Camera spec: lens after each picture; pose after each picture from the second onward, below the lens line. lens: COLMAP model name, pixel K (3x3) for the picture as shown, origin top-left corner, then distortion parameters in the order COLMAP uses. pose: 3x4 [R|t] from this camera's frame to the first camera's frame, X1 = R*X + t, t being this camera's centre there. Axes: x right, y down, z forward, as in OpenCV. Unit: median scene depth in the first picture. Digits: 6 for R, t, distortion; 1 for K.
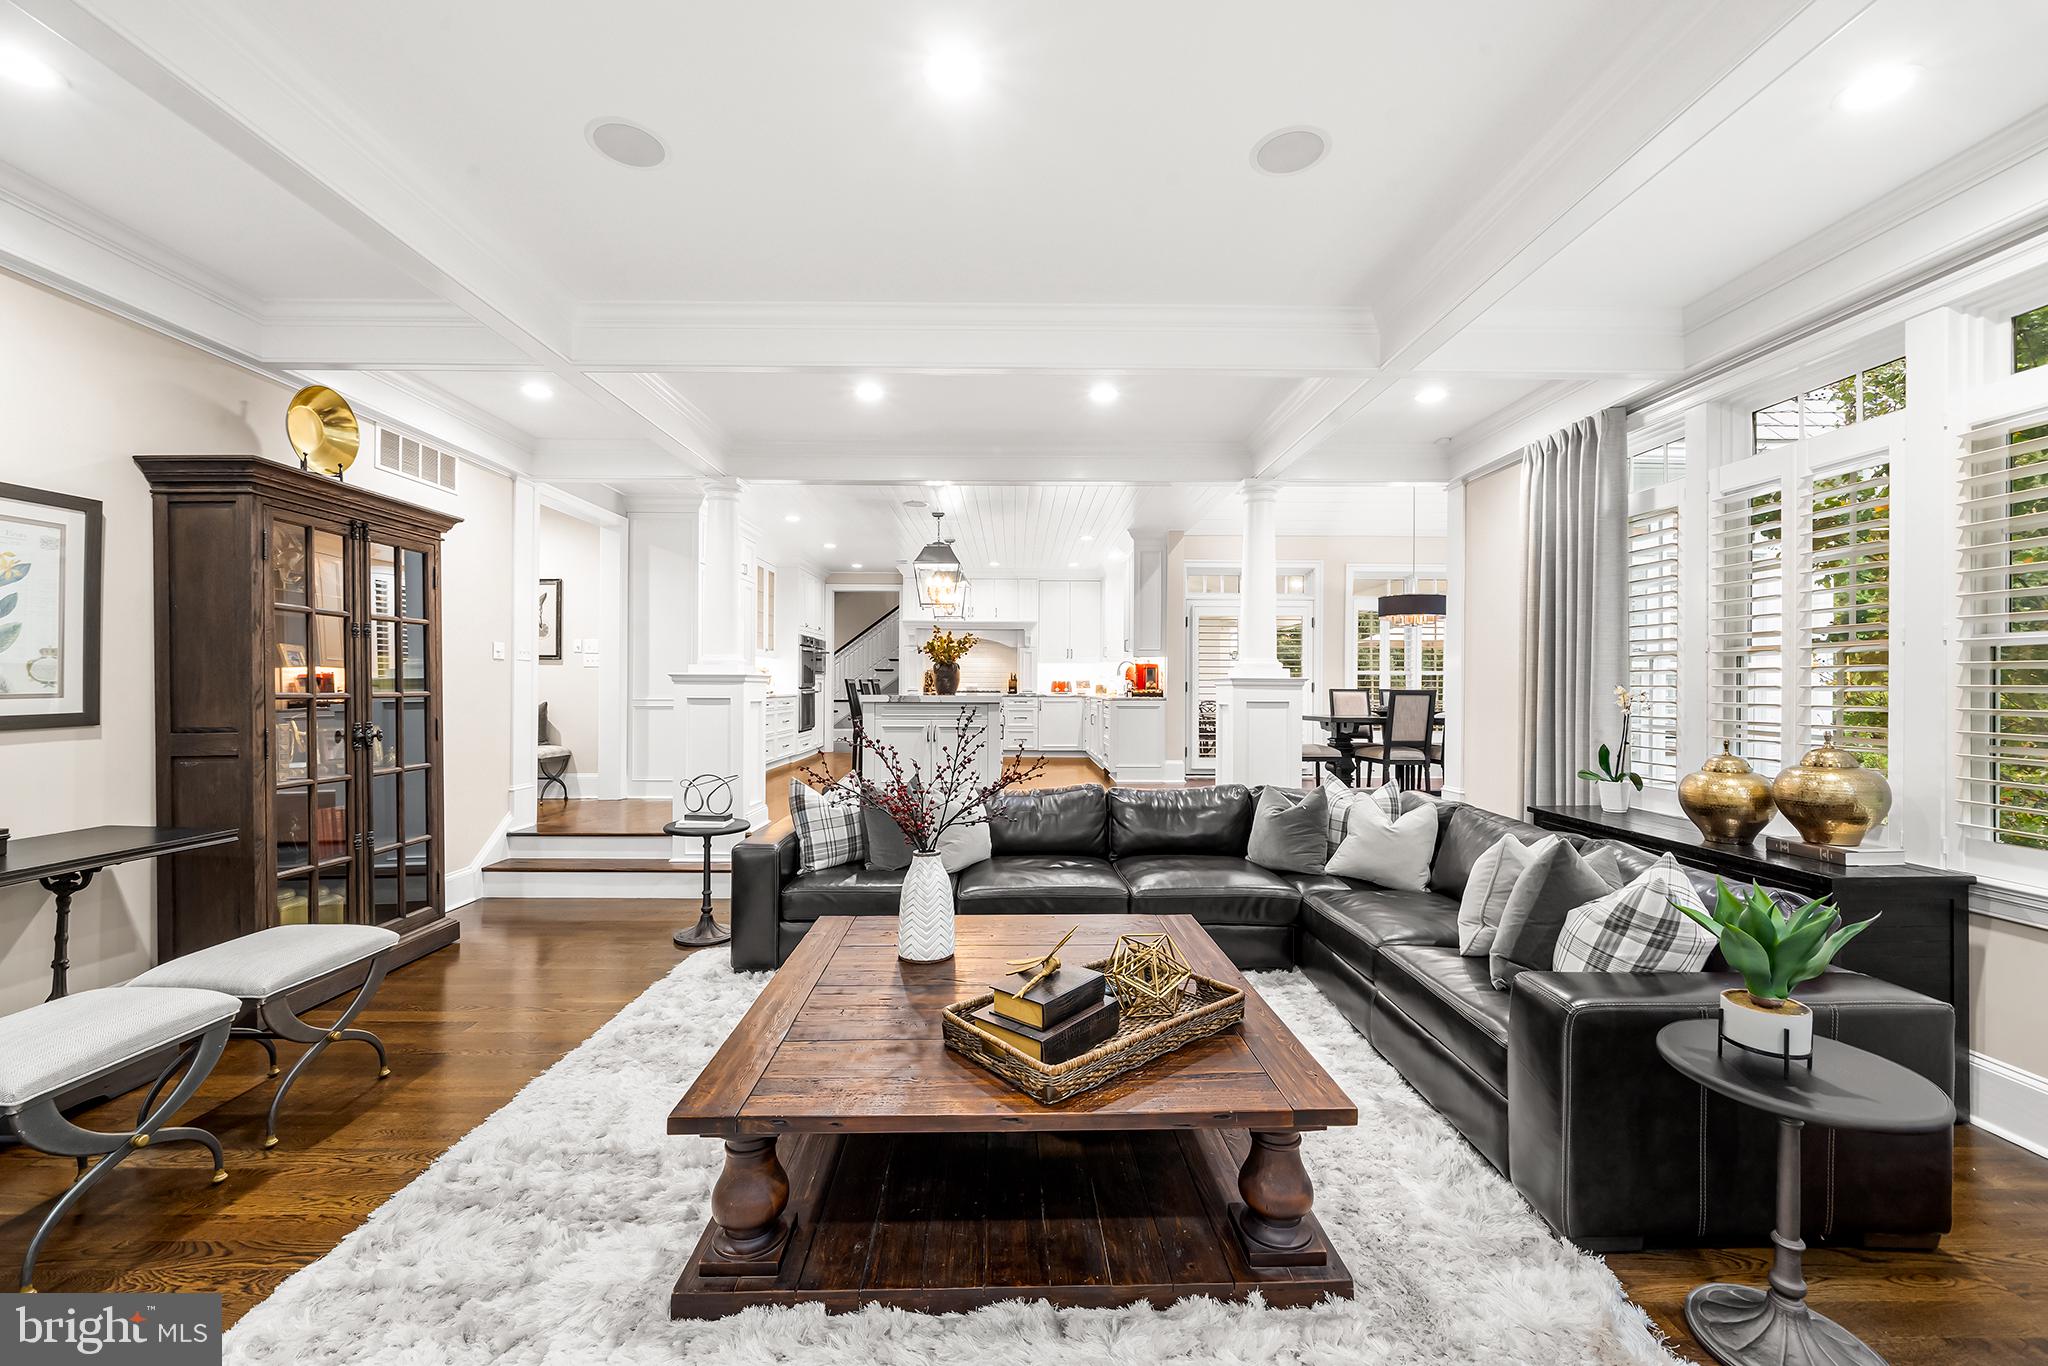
lens RADIAL K [[839.0, 0, 1024.2], [0, 839.0, 689.1], [0, 0, 1]] dist [-0.004156, -0.000280]
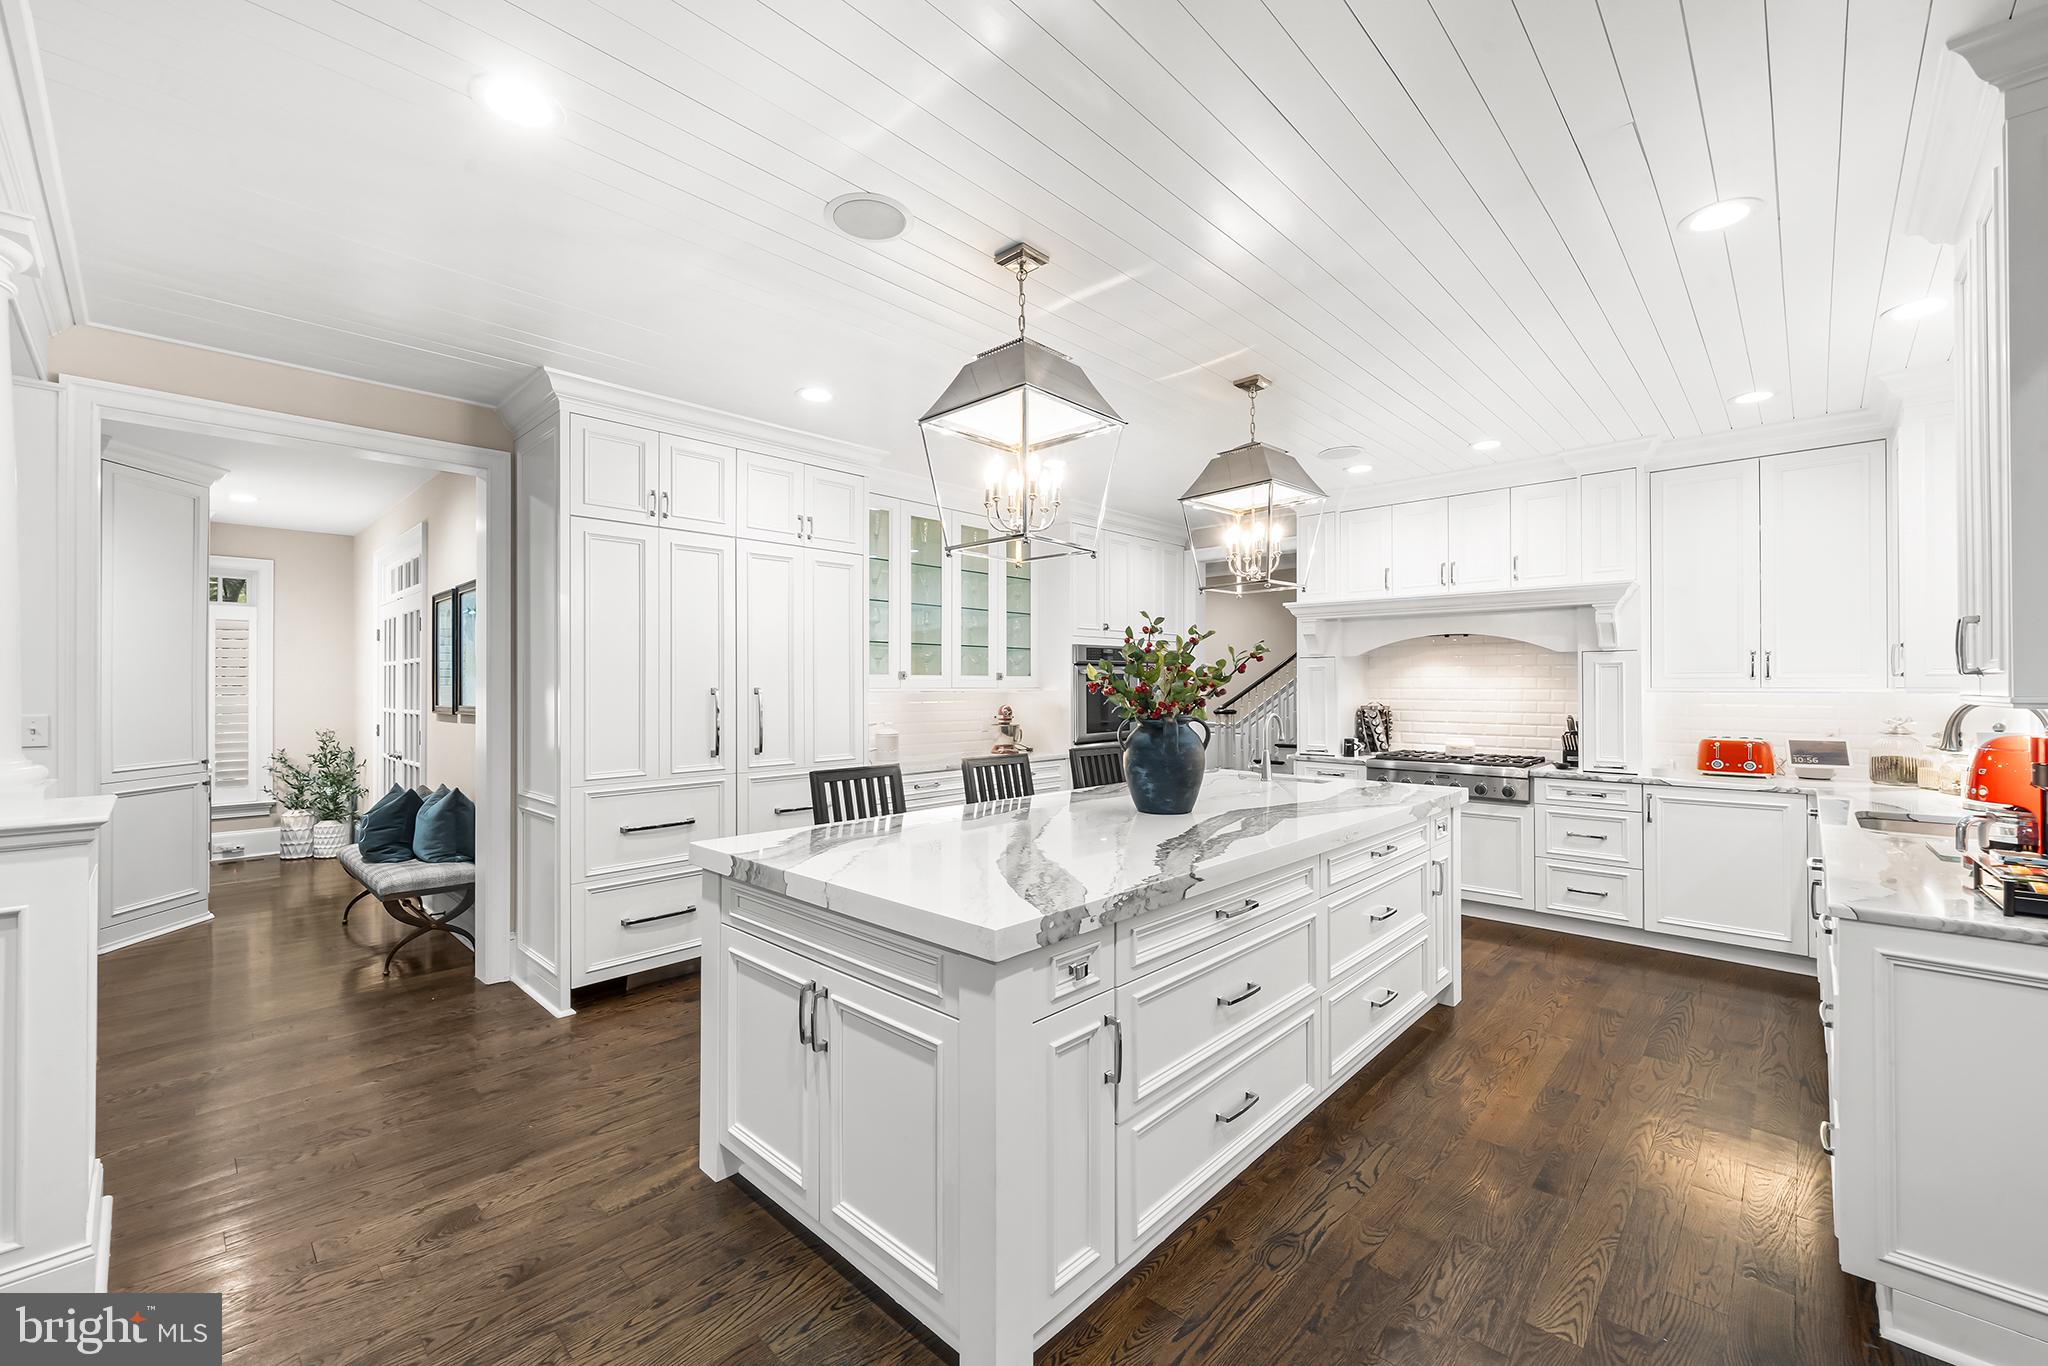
lens RADIAL K [[839.0, 0, 1021.5], [0, 839.0, 677.0], [0, 0, 1]] dist [-0.004156, -0.000280]
pose [[0.718104, -0.006691, -0.695904, 0.076241], [-0.001283, 0.999939, -0.010938, -0.033479], [0.695935, 0.008748, 0.718051, 0.539314]]
